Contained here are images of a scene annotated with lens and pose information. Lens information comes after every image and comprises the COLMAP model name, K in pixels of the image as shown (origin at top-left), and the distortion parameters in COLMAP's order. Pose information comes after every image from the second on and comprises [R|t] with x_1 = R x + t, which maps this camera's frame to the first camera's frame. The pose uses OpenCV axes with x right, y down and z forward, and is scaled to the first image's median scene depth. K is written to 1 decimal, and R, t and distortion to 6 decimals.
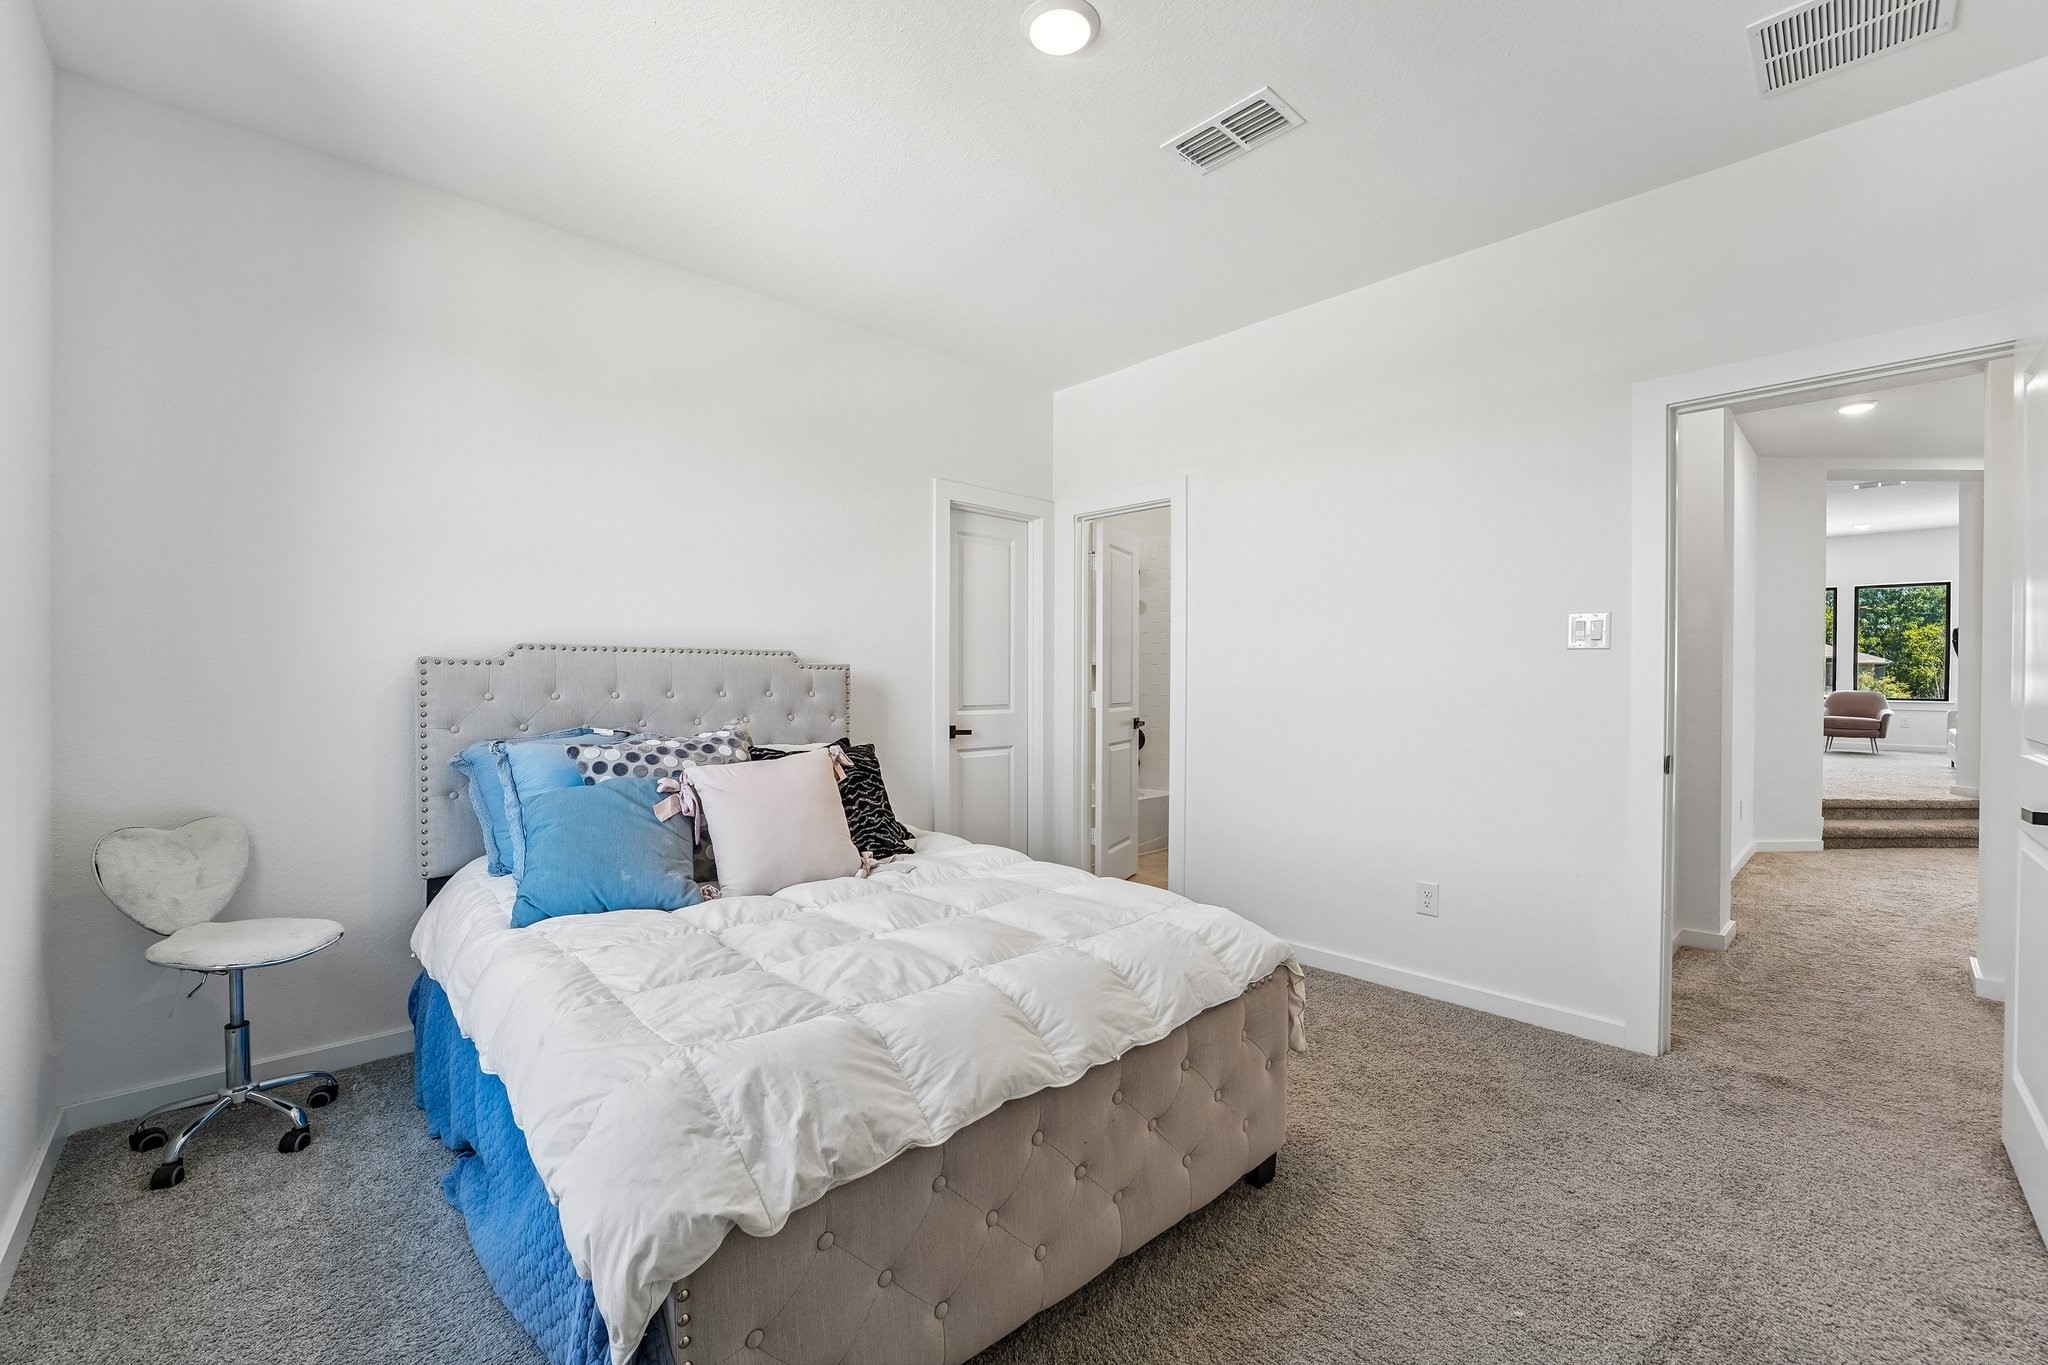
lens RADIAL K [[833.2, 0, 1020.0], [0, 833.2, 683.4], [0, 0, 1]] dist [-0.012317, -0.000581]
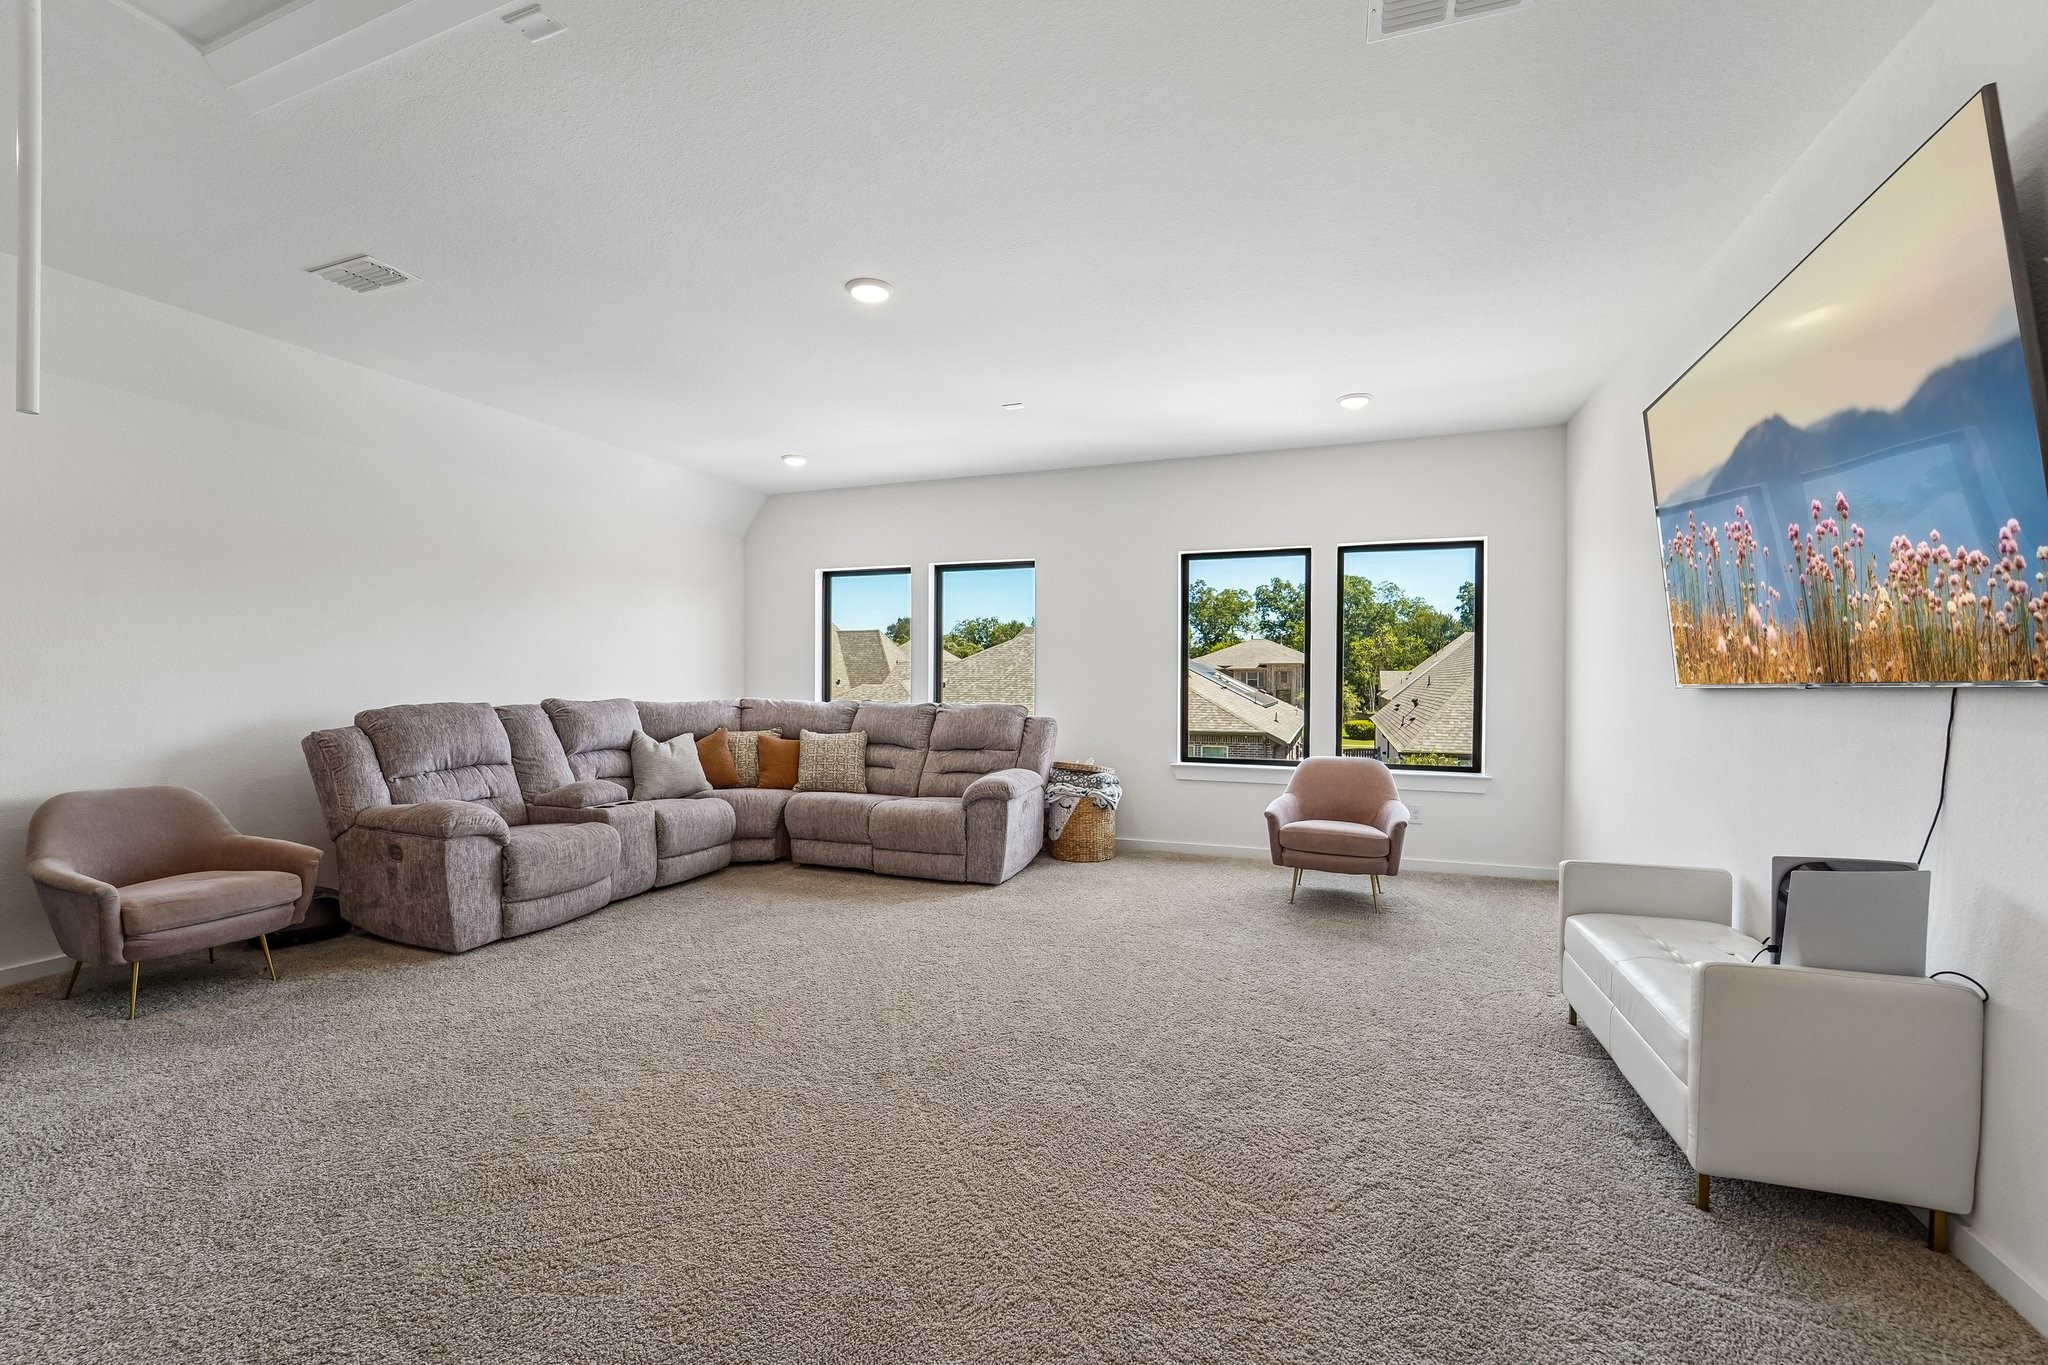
lens RADIAL K [[833.2, 0, 1021.3], [0, 833.2, 683.6], [0, 0, 1]] dist [-0.012317, -0.000581]
pose [[0.901192, -0.003389, 0.433408, 0.626790], [0.003198, 0.999994, 0.001168, -0.033354], [-0.433409, 0.000333, 0.901197, 0.631864]]
